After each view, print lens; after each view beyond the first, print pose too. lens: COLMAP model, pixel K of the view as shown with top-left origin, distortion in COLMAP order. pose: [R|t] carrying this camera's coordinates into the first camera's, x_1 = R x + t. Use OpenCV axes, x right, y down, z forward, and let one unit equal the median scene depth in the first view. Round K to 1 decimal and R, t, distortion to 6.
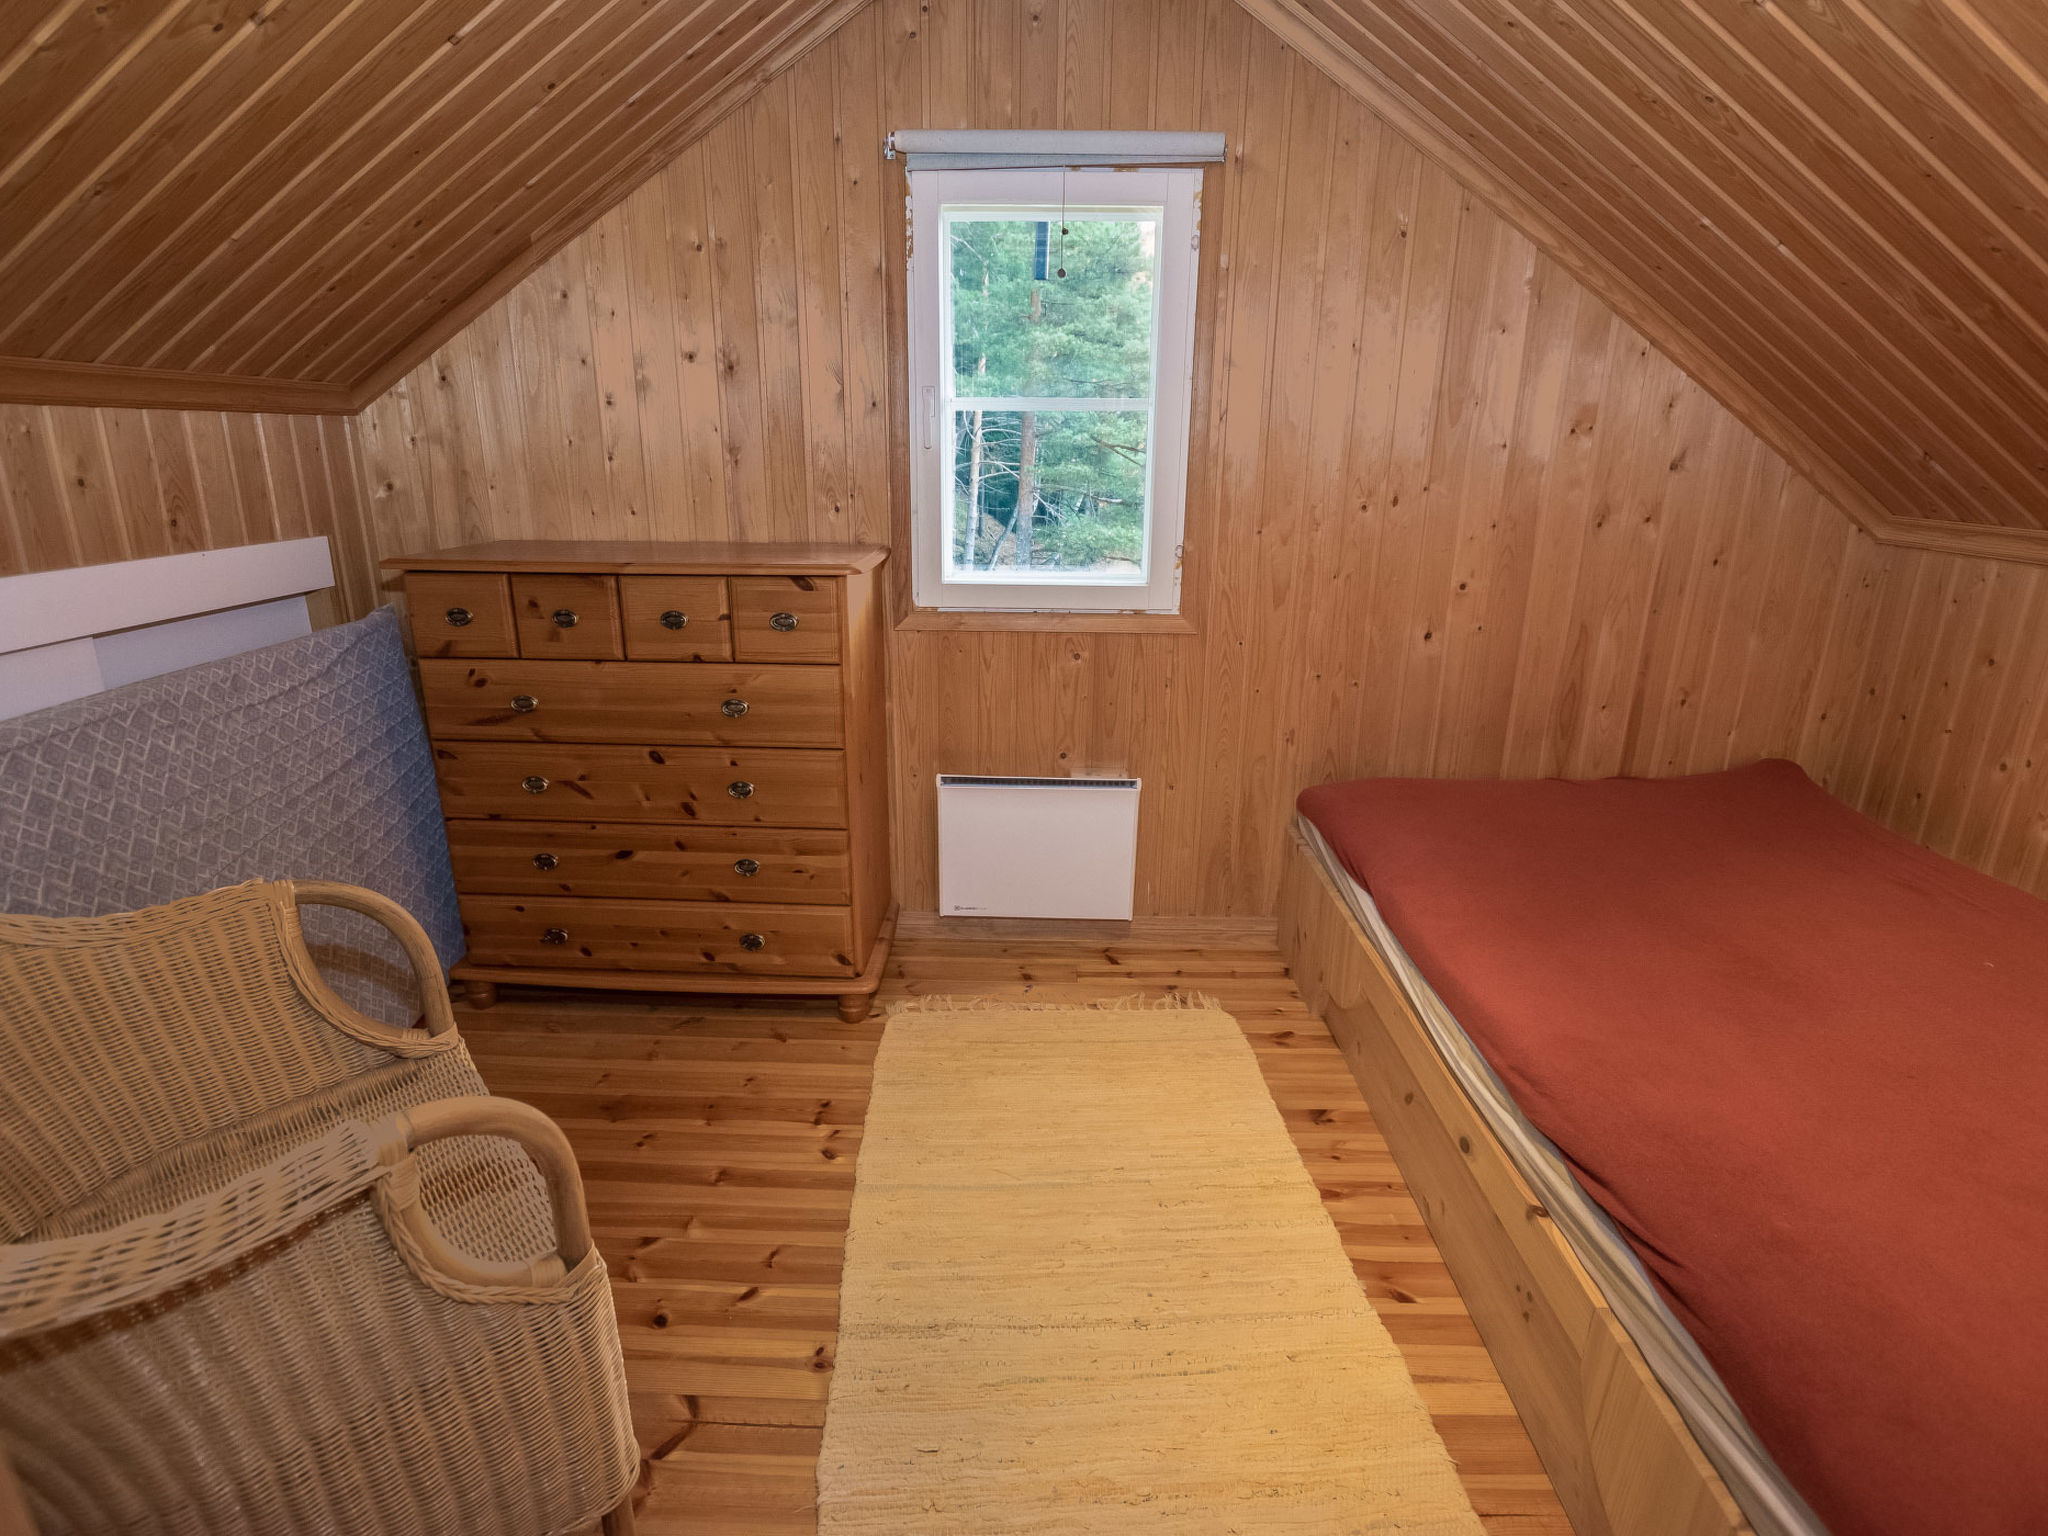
lens RADIAL K [[1033.7, 0, 1028.3], [0, 1033.7, 760.8], [0, 0, 1]] dist [-0.002878, -0.000316]
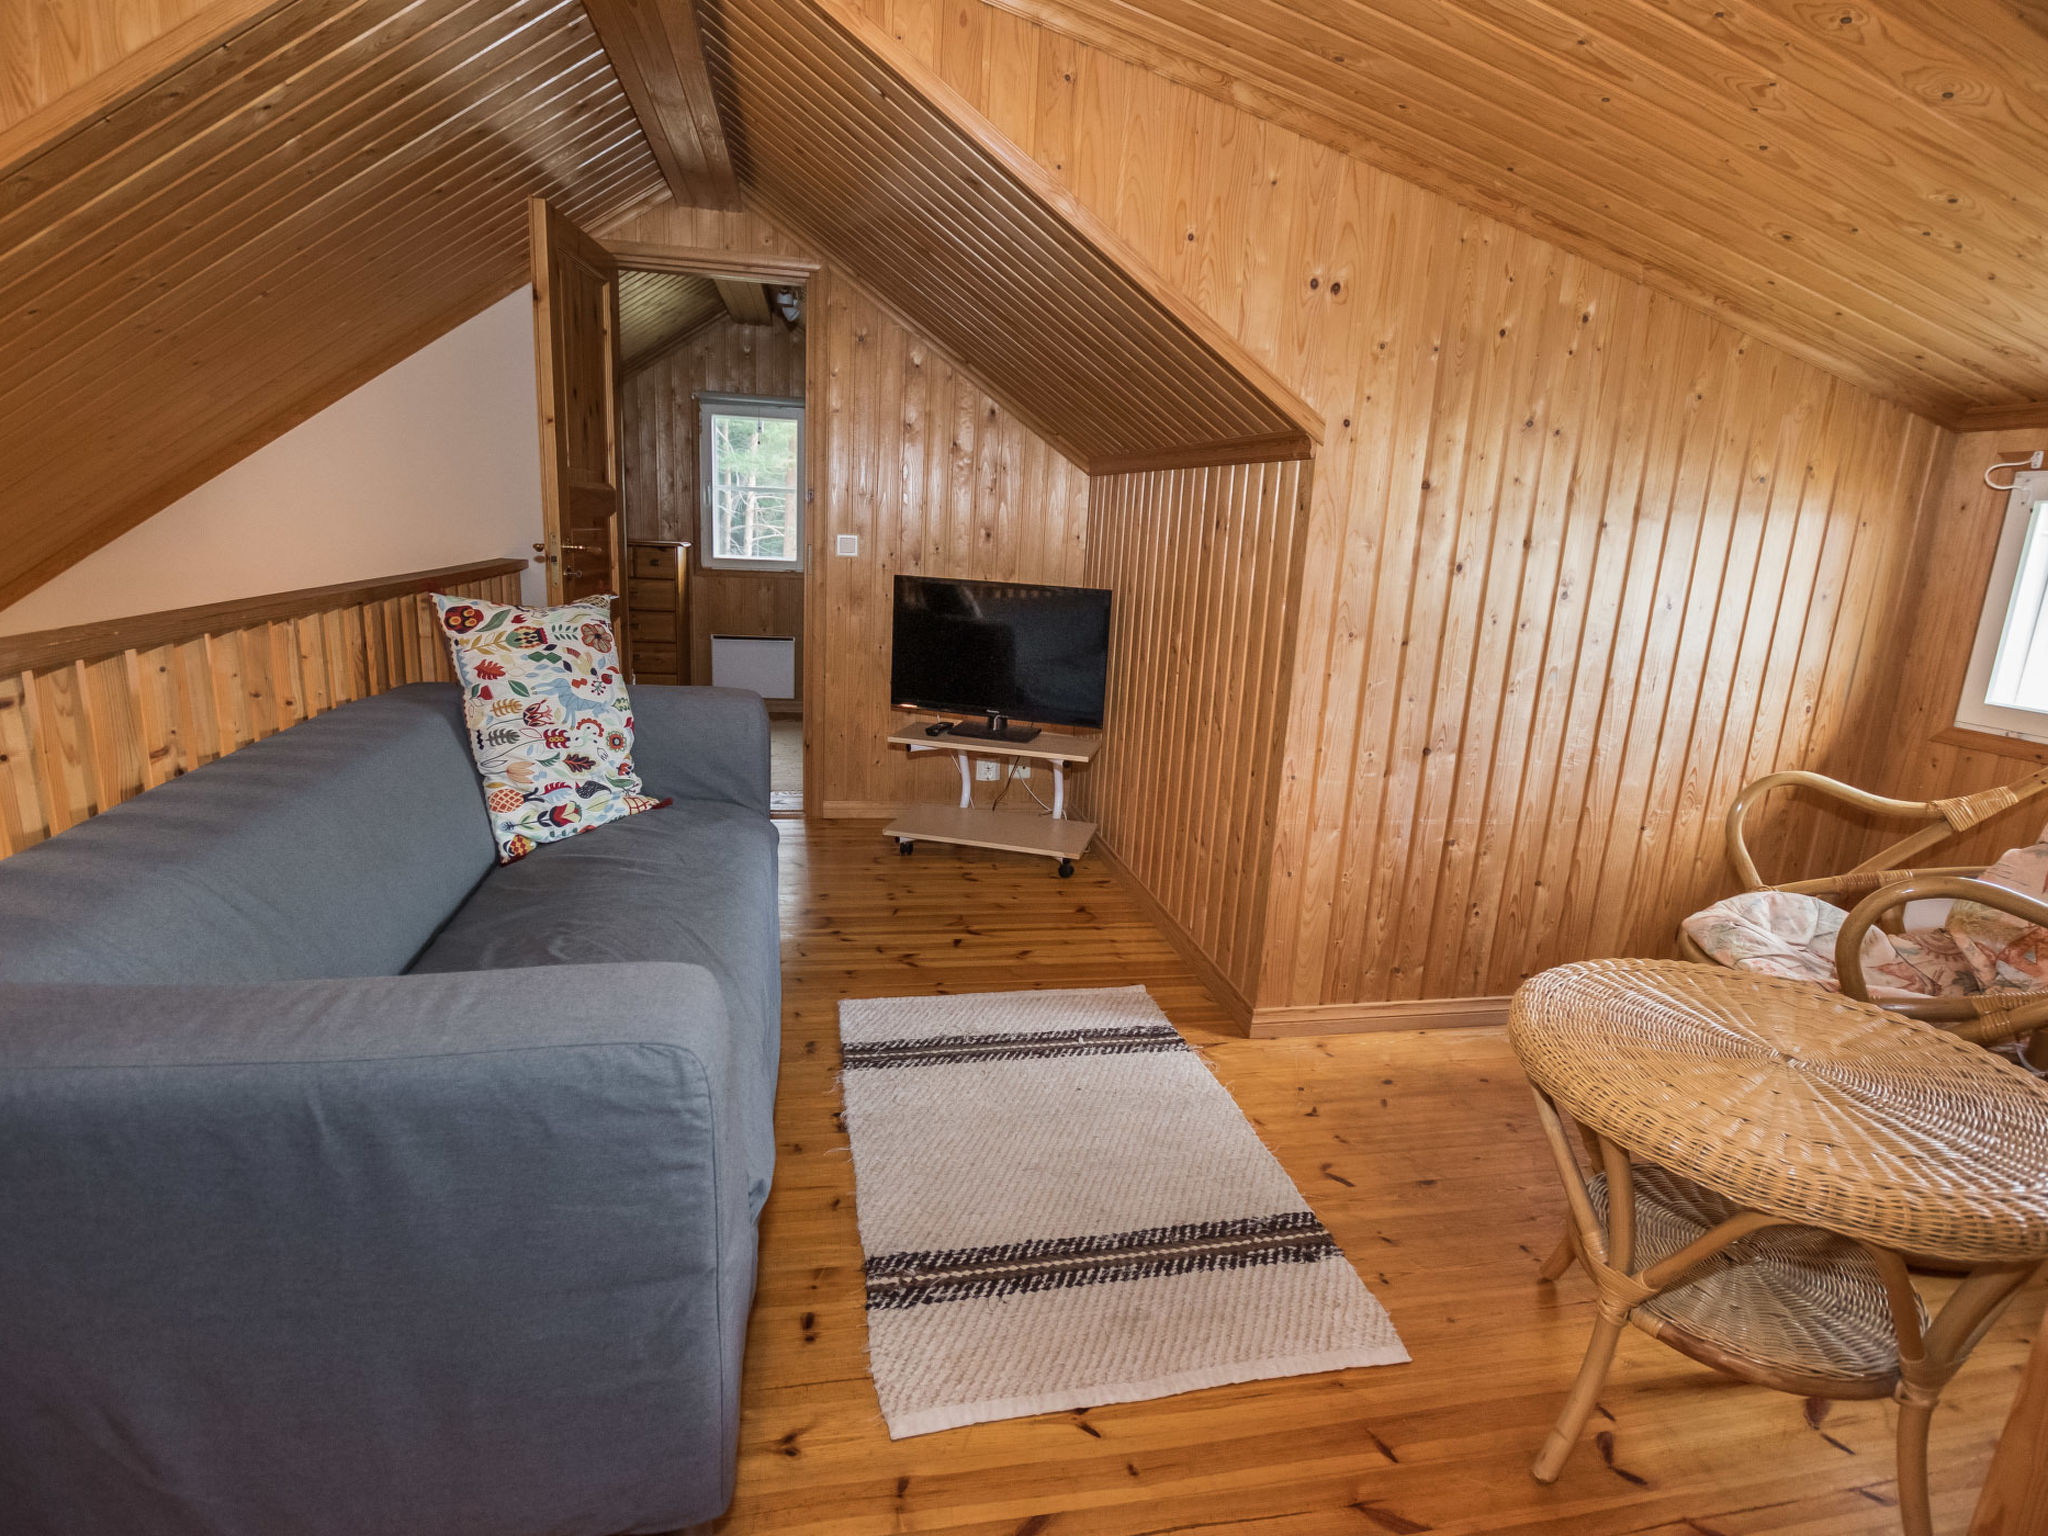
lens RADIAL K [[1033.7, 0, 1022.2], [0, 1033.7, 767.1], [0, 0, 1]] dist [-0.002878, -0.000316]
pose [[0.979616, -0.007736, 0.200729, 0.143678], [0.019656, 0.998154, -0.057457, 0.495748], [-0.199914, 0.060231, 0.977960, -1.578305]]
